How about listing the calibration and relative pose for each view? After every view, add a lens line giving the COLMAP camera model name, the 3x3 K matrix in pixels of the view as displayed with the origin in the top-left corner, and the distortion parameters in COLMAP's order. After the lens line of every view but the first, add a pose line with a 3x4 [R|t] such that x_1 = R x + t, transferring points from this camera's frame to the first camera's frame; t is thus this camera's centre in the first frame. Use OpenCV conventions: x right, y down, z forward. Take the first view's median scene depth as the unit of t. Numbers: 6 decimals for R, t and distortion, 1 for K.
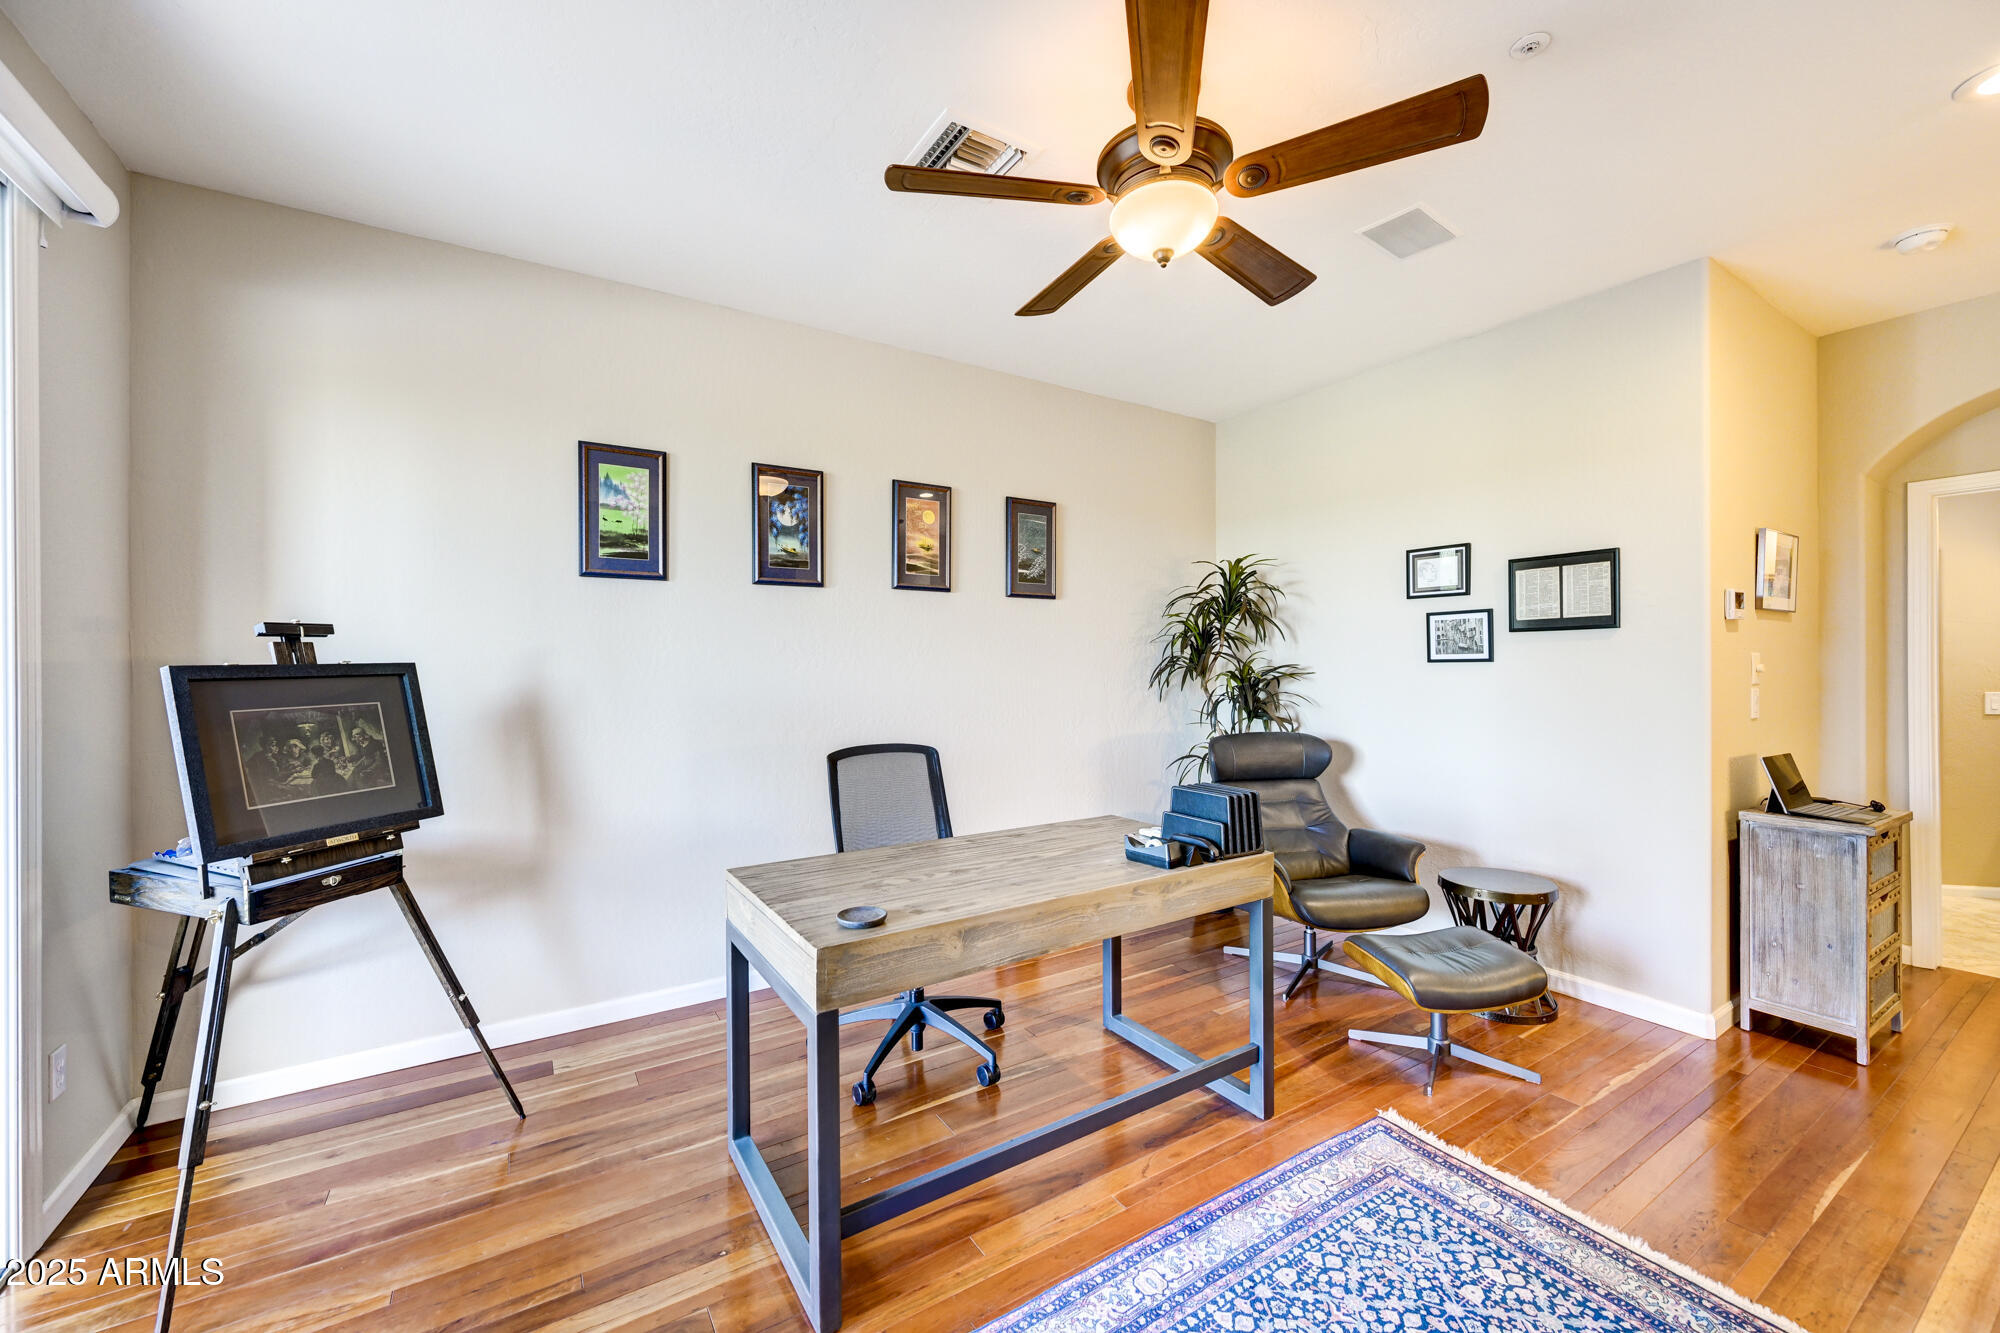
lens RADIAL K [[783.1, 0, 1000.0], [0, 783.1, 666.5], [0, 0, 1]] dist [-0.000857, 0.000034]
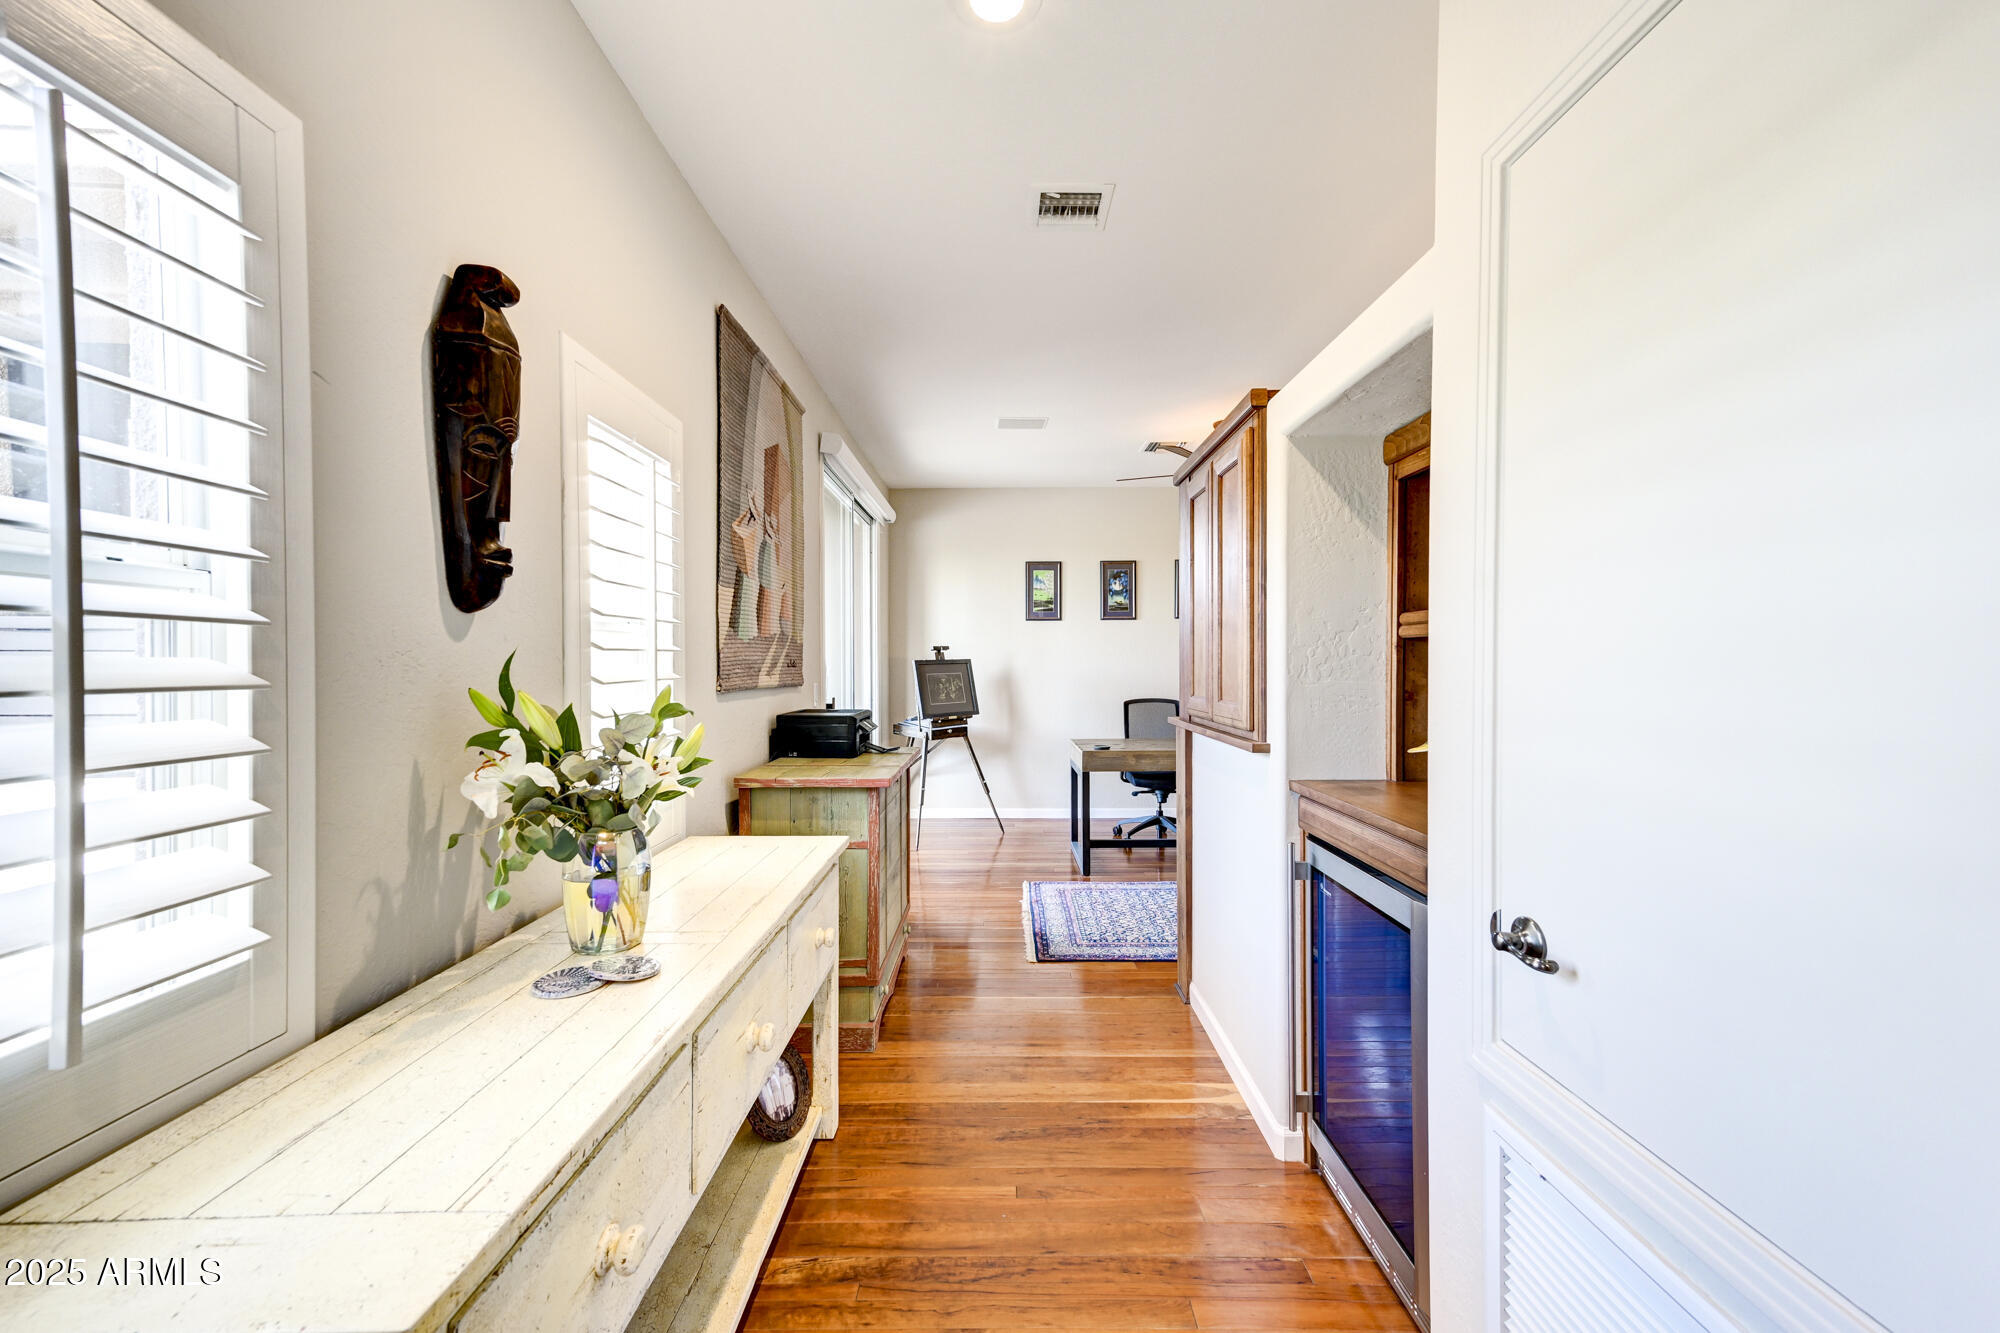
lens RADIAL K [[783.1, 0, 1000.0], [0, 783.1, 666.5], [0, 0, 1]] dist [-0.000857, 0.000034]
pose [[0.847522, 0.008211, -0.530697, 0.637213], [-0.002524, 0.999931, 0.011440, -0.008010], [0.530755, -0.008356, 0.847484, -1.016405]]
